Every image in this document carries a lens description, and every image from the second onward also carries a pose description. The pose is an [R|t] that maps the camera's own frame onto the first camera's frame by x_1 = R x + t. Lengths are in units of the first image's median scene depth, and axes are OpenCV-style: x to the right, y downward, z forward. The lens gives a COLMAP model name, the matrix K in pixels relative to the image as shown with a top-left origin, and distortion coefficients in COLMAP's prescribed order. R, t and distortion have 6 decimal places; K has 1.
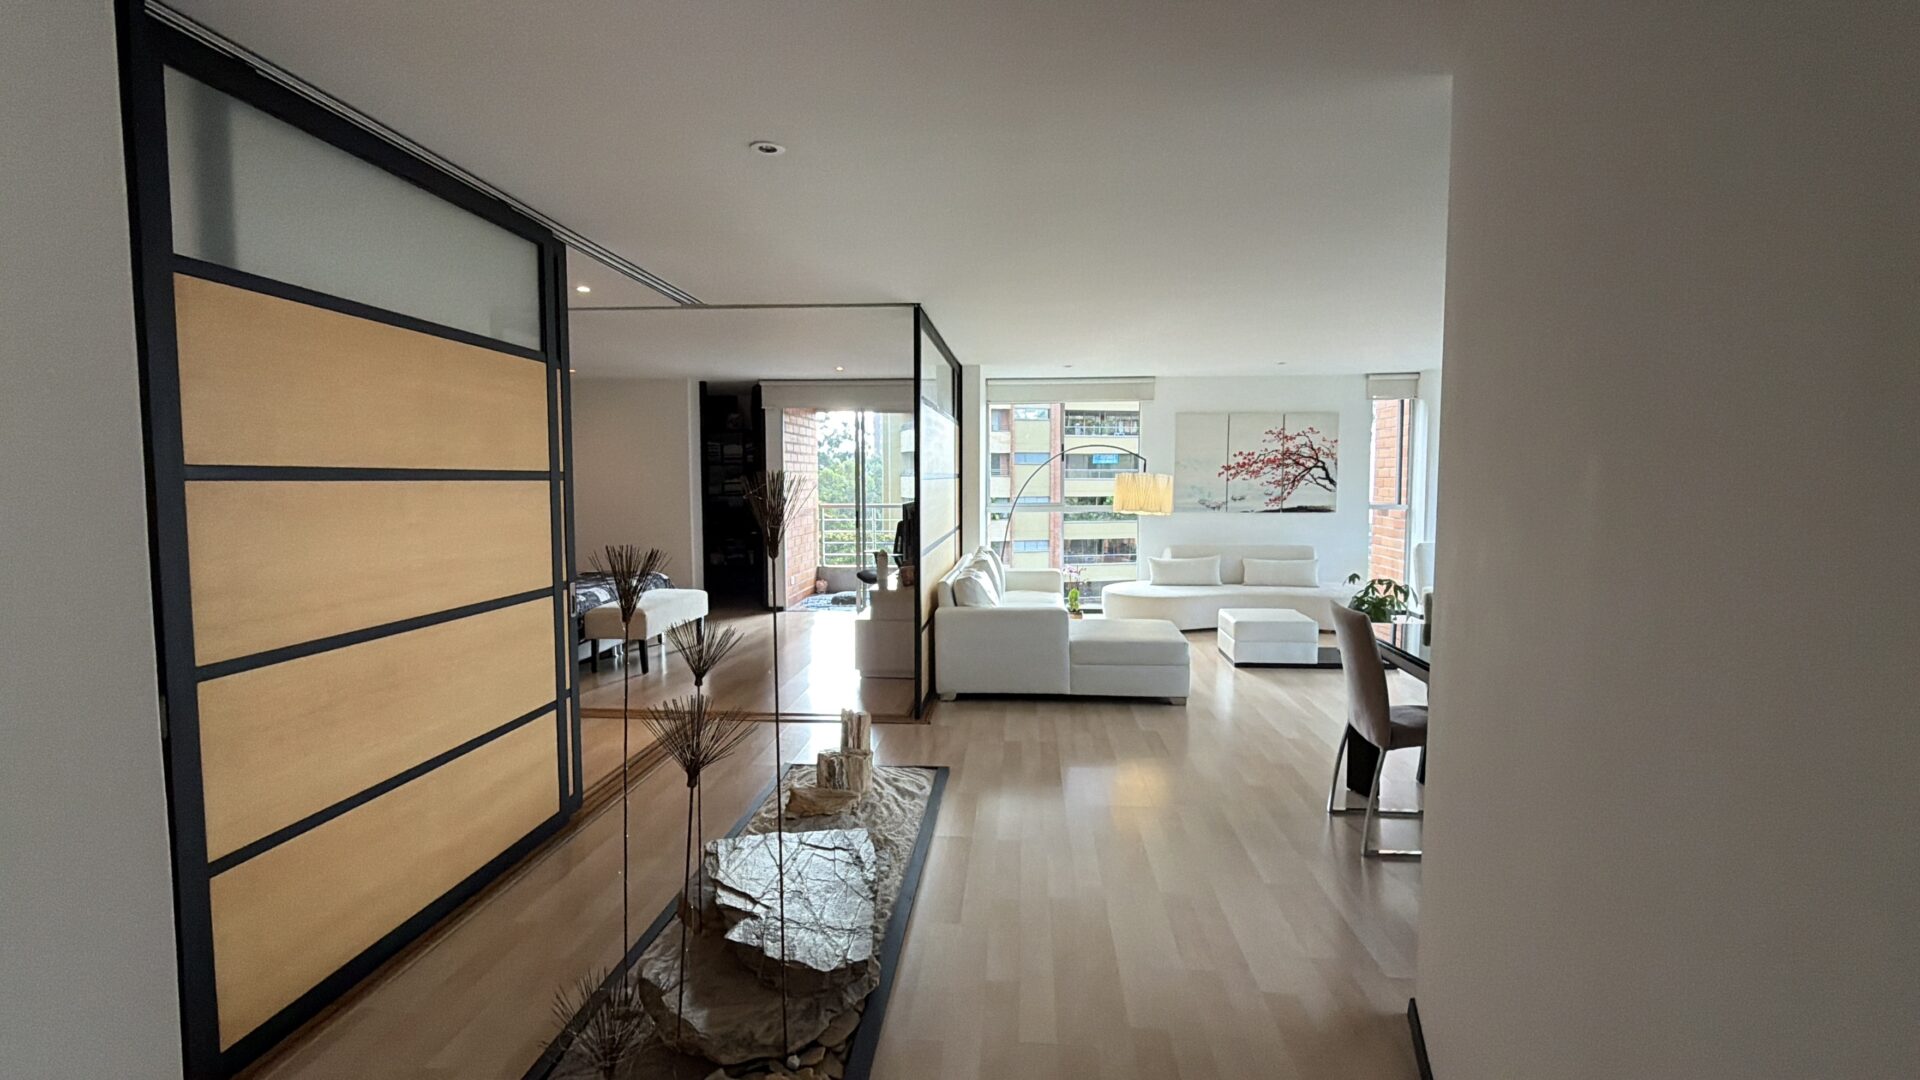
lens RADIAL K [[875.2, 0, 962.6], [0, 875.2, 536.0], [0, 0, 1]] dist [0.000030, -0.000331]
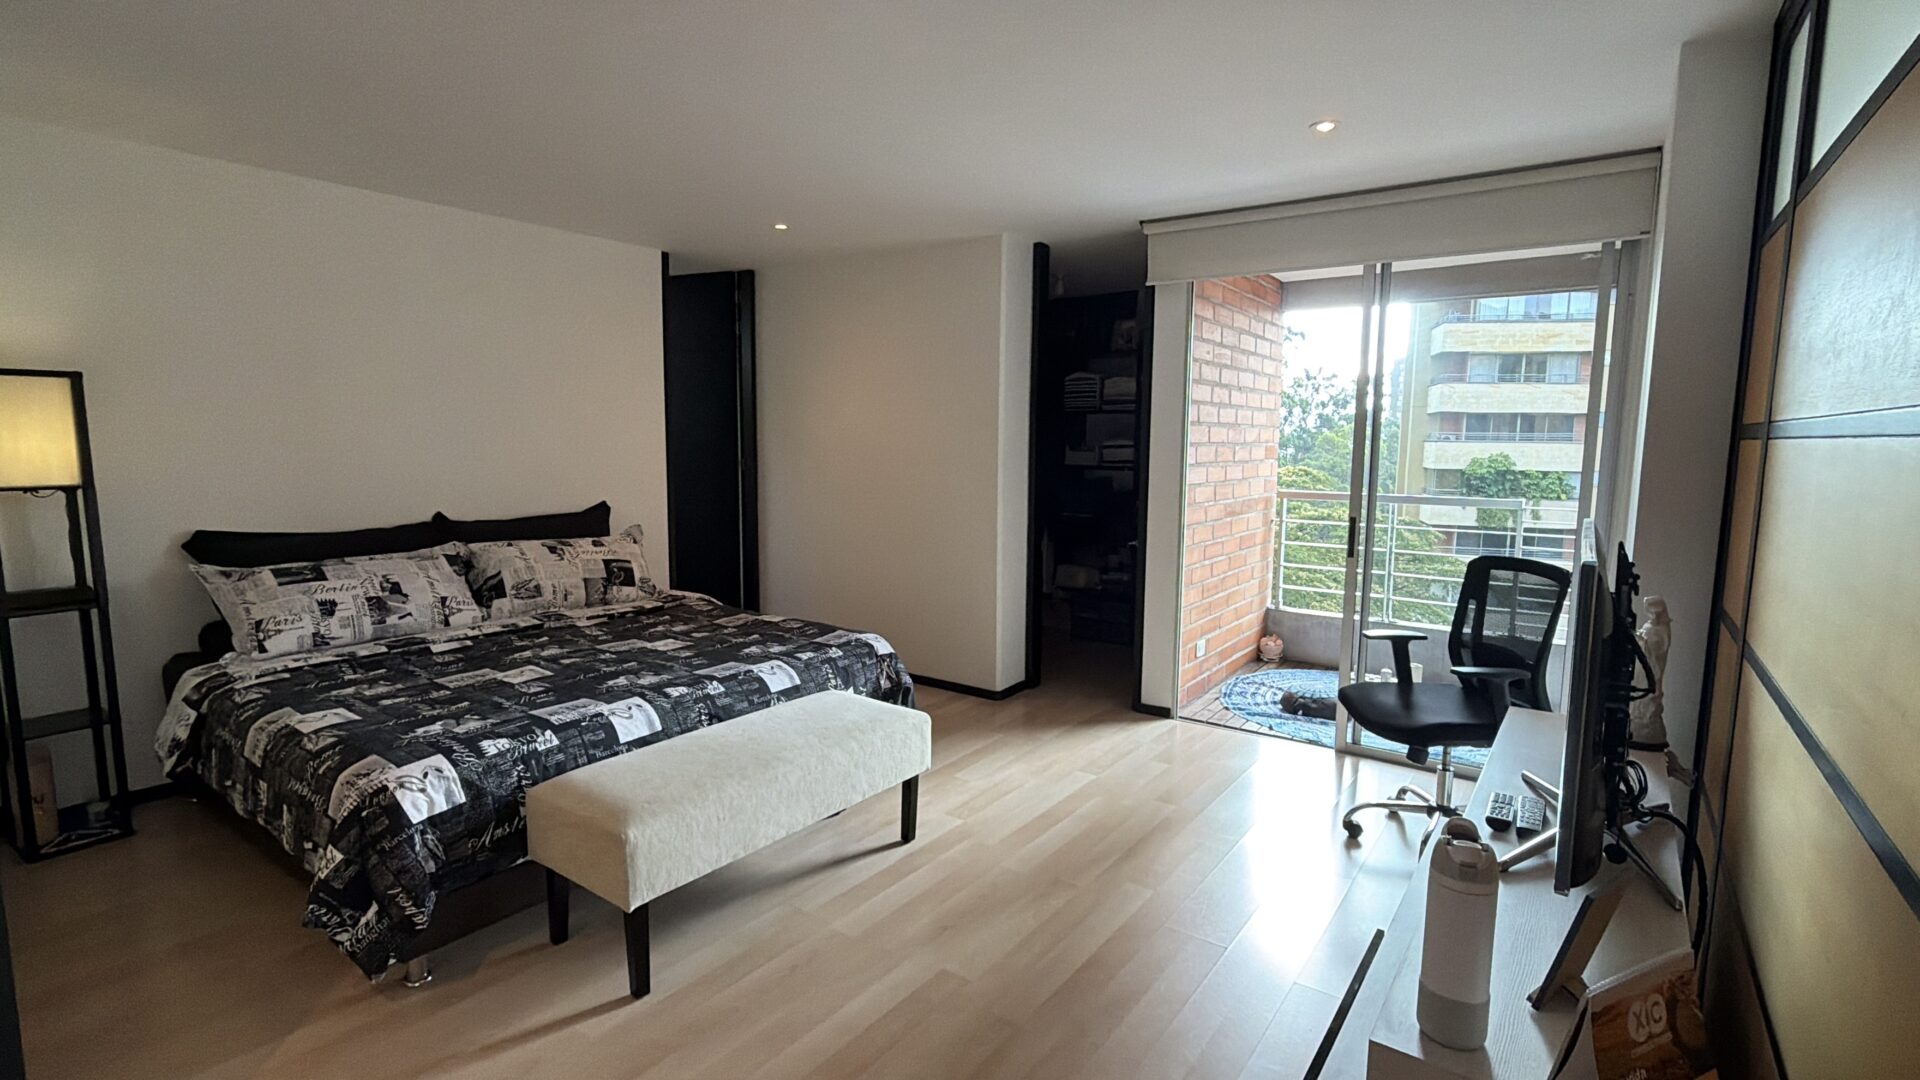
lens RADIAL K [[875.2, 0, 962.2], [0, 875.2, 541.7], [0, 0, 1]] dist [0.000030, -0.000331]
pose [[0.852335, 0.070153, -0.518270, -0.064594], [-0.045524, 0.997153, 0.060107, -0.034980], [0.521011, -0.027637, 0.853102, 0.566037]]
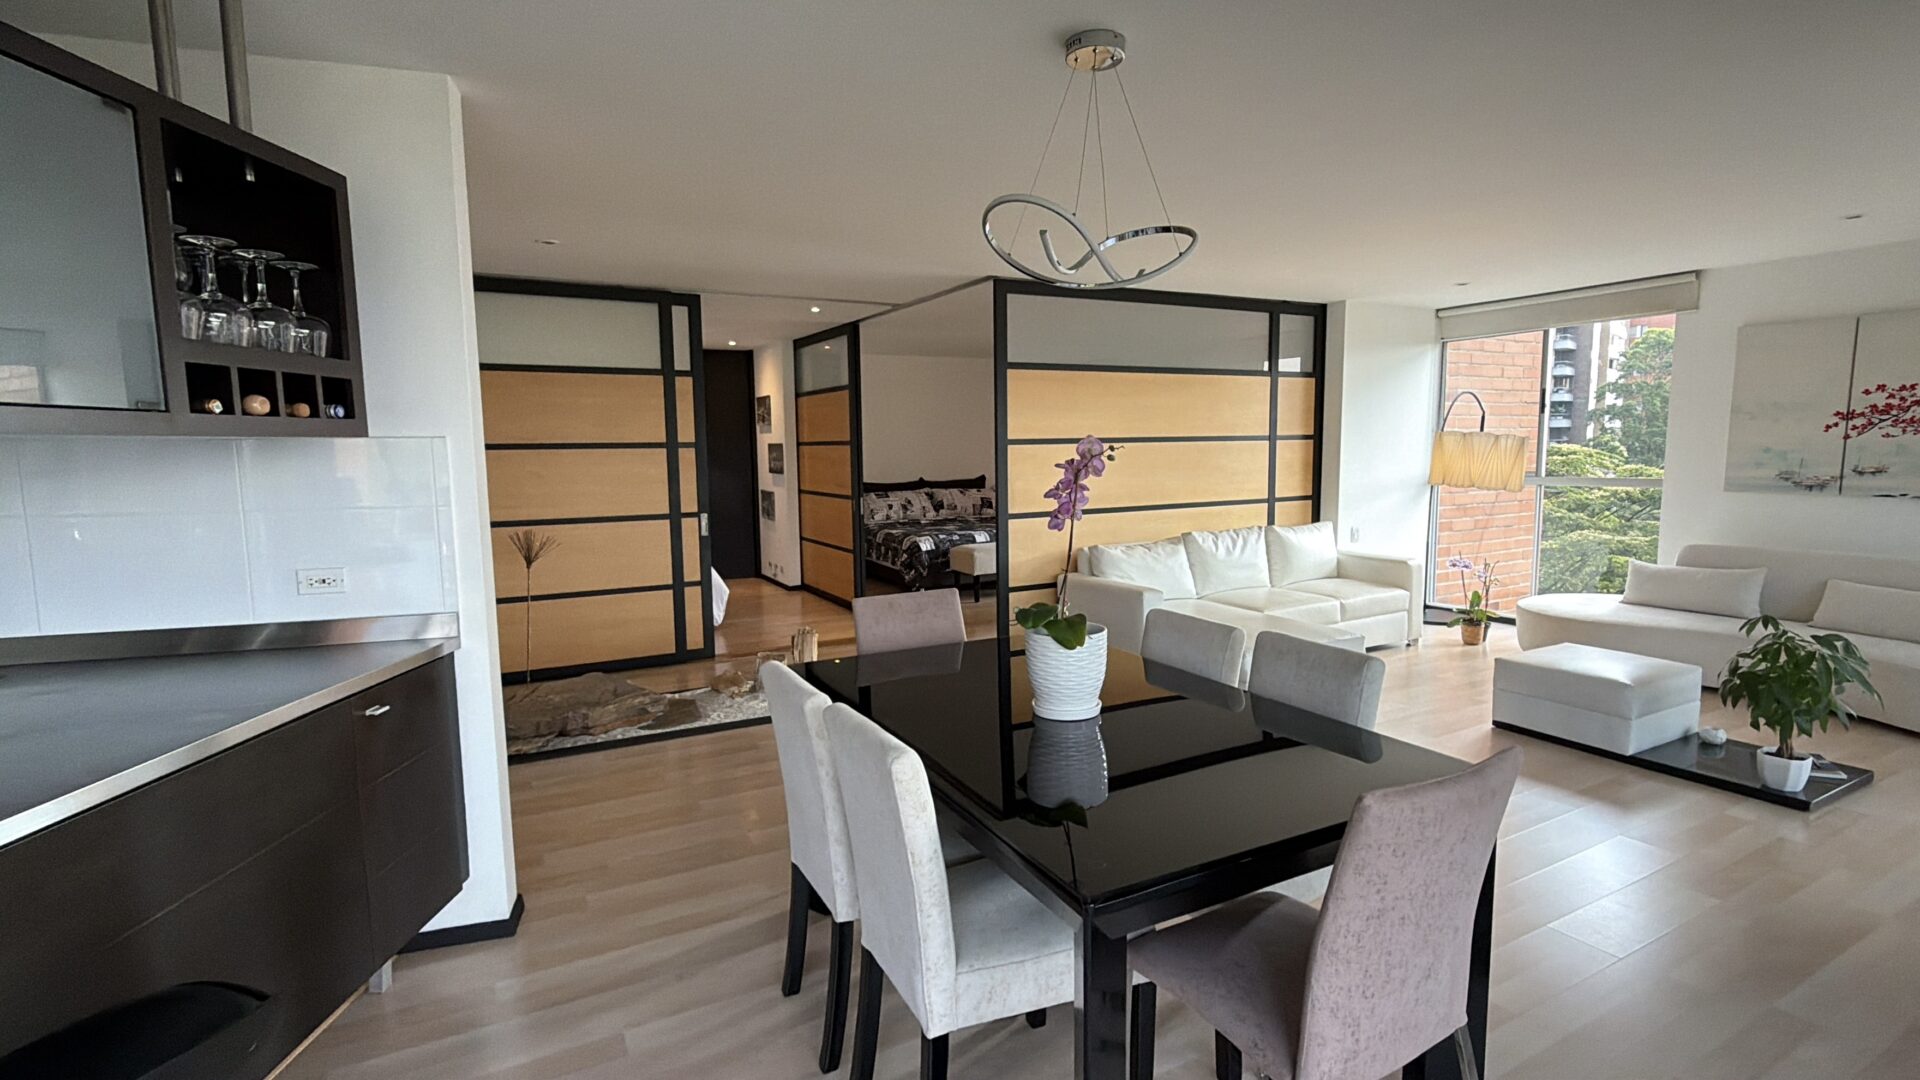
lens RADIAL K [[875.2, 0, 962.5], [0, 875.2, 539.3], [0, 0, 1]] dist [0.000030, -0.000331]
pose [[0.539896, 0.085743, -0.837353, 0.473810], [-0.044917, 0.996316, 0.073059, -0.014978], [0.840533, -0.001833, 0.541758, 0.229857]]
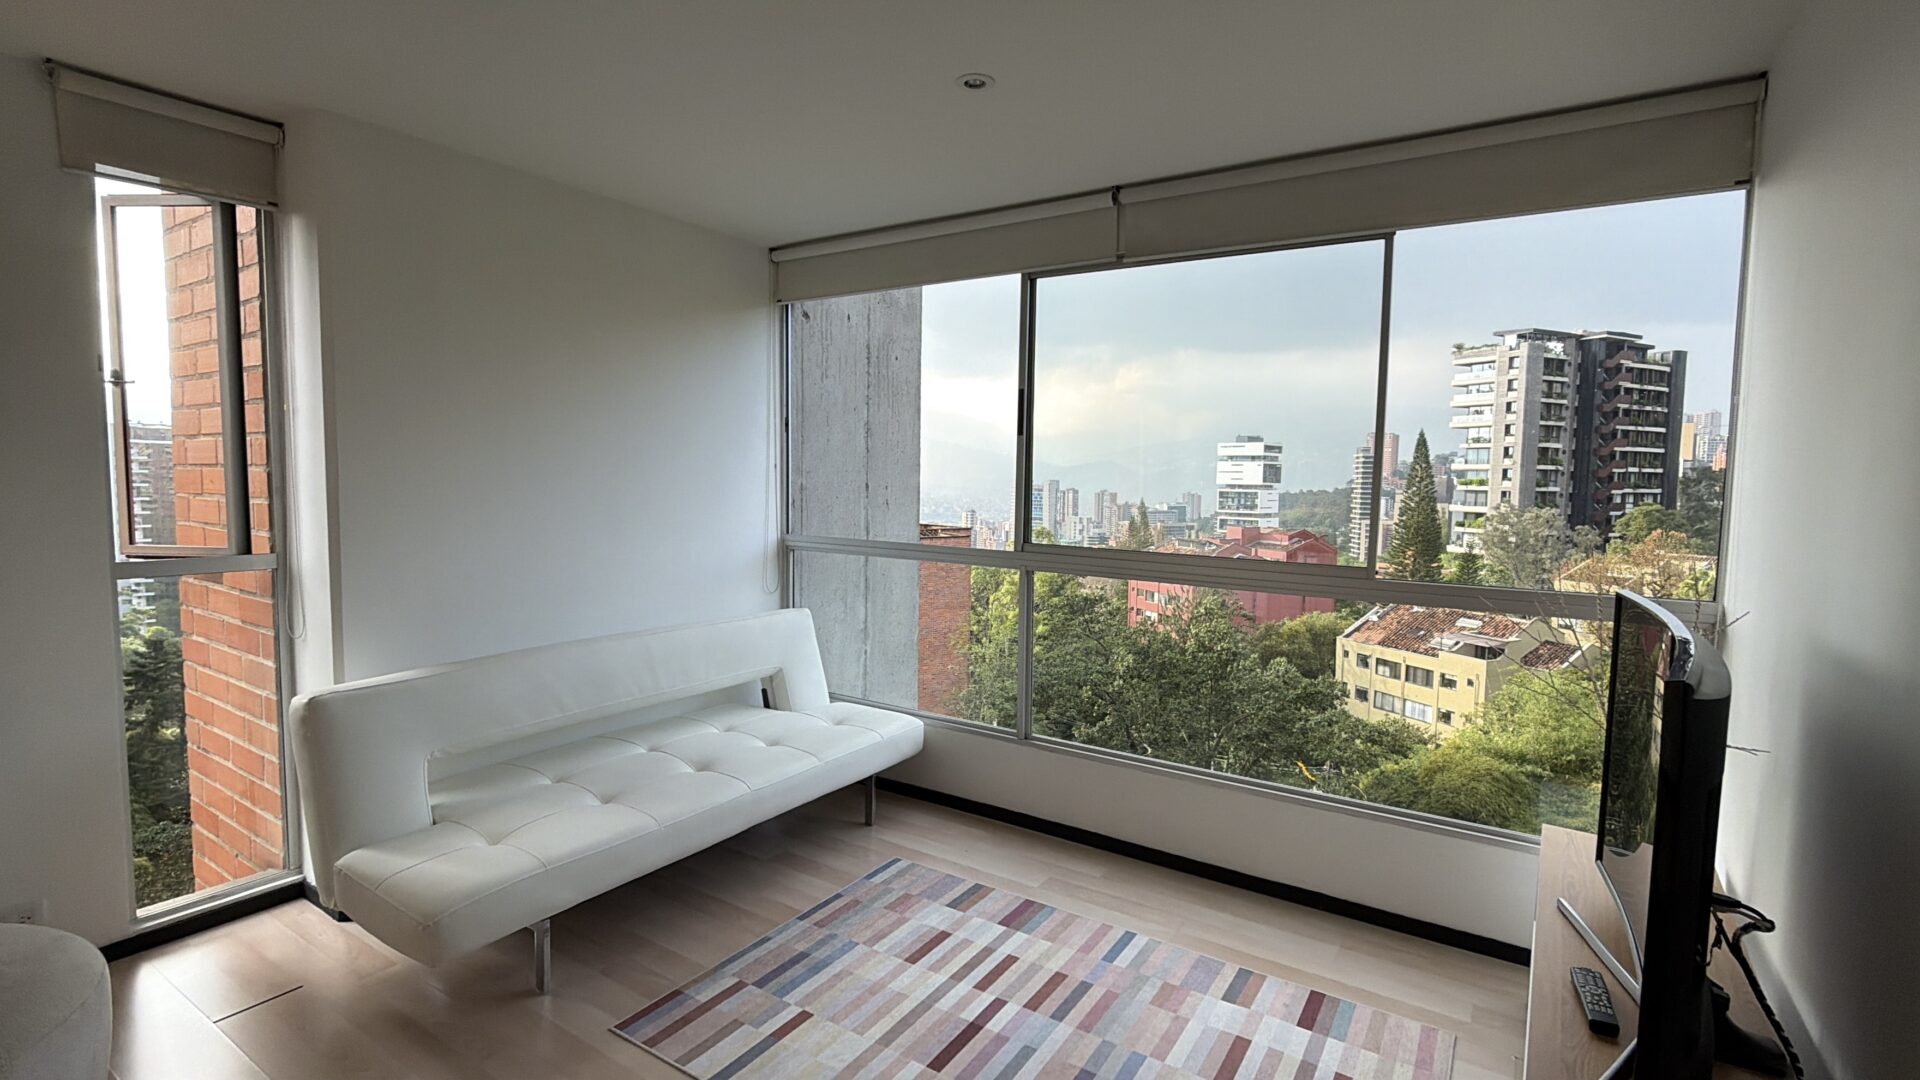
lens RADIAL K [[875.2, 0, 963.5], [0, 875.2, 538.0], [0, 0, 1]] dist [0.000030, -0.000331]
pose [[0.482681, -0.051944, 0.874254, 0.354906], [0.041798, 0.998468, 0.036247, -0.042314], [-0.874798, 0.019047, 0.484113, 0.633491]]
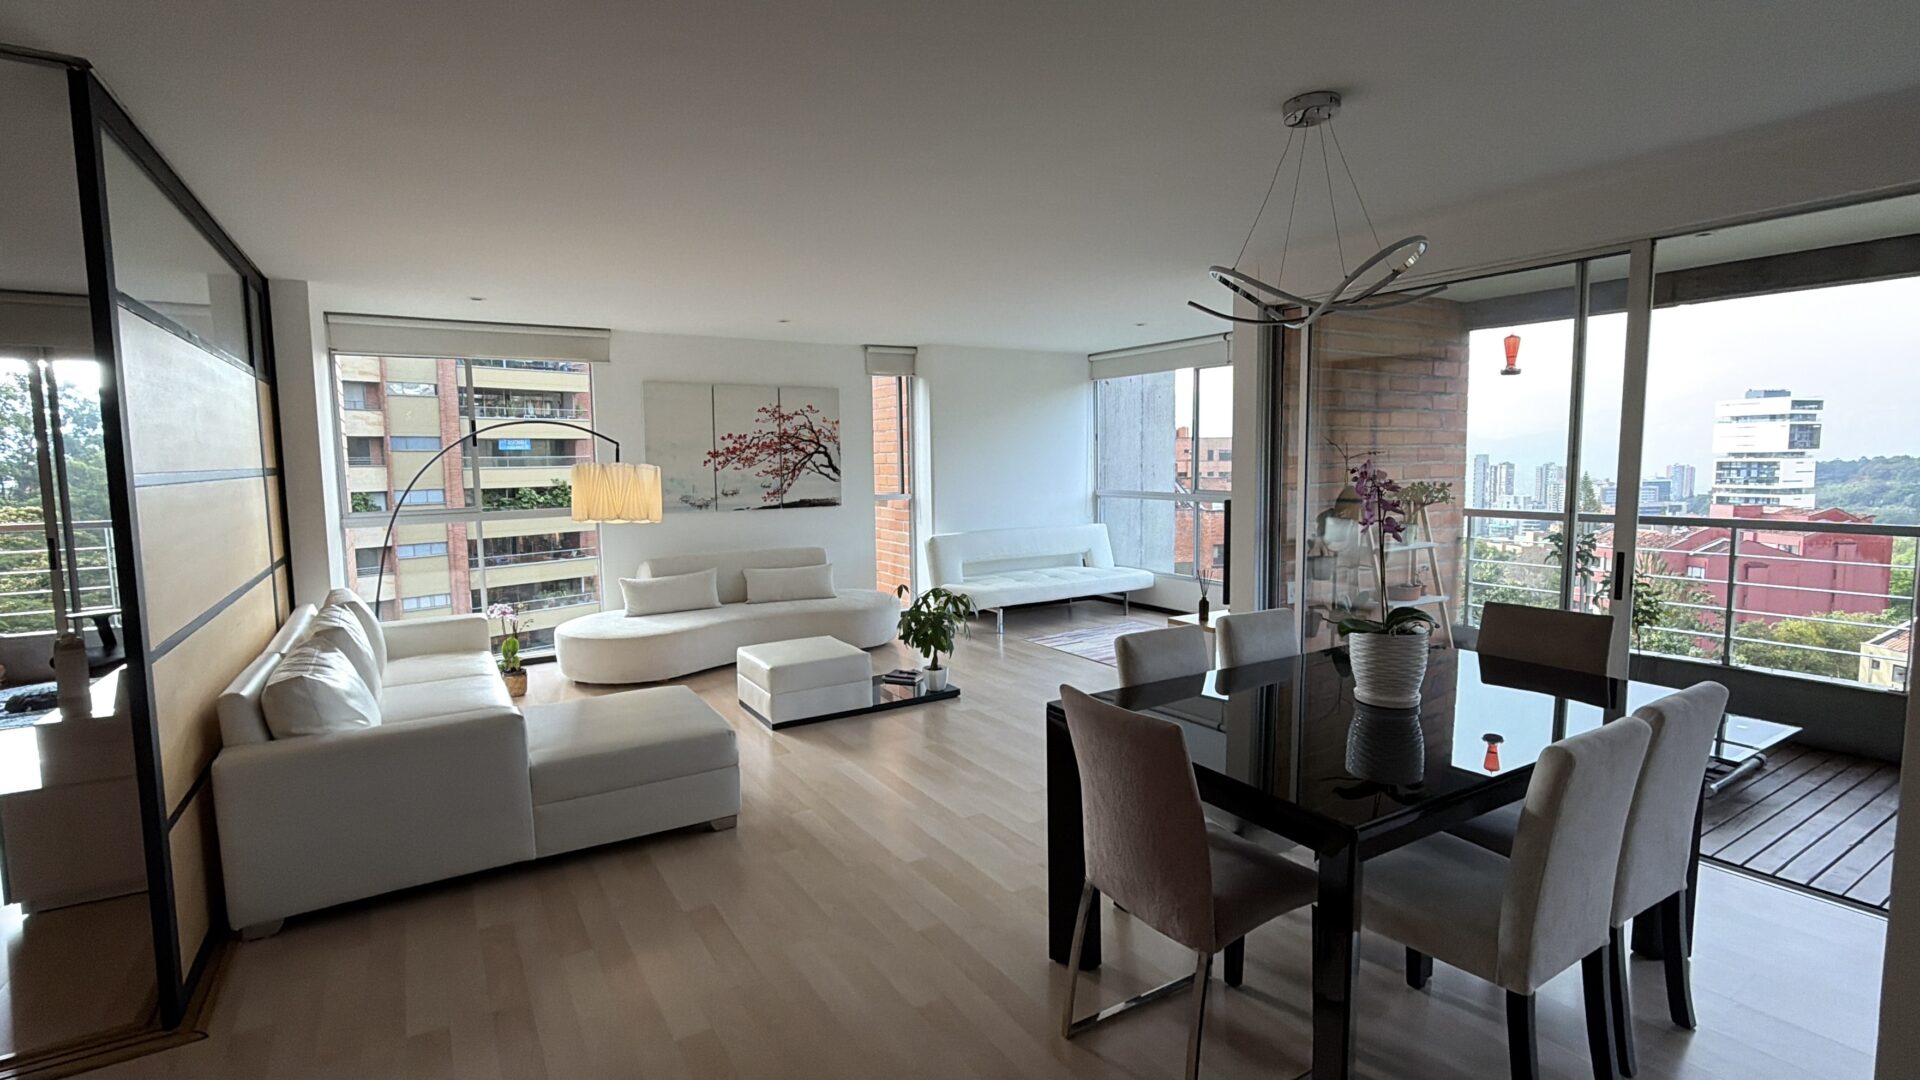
lens RADIAL K [[875.2, 0, 961.2], [0, 875.2, 541.8], [0, 0, 1]] dist [0.000030, -0.000331]
pose [[0.805991, -0.065553, 0.588287, 0.015420], [0.052293, 0.997848, 0.039546, -0.019439], [-0.589613, -0.001111, 0.807685, 0.240553]]
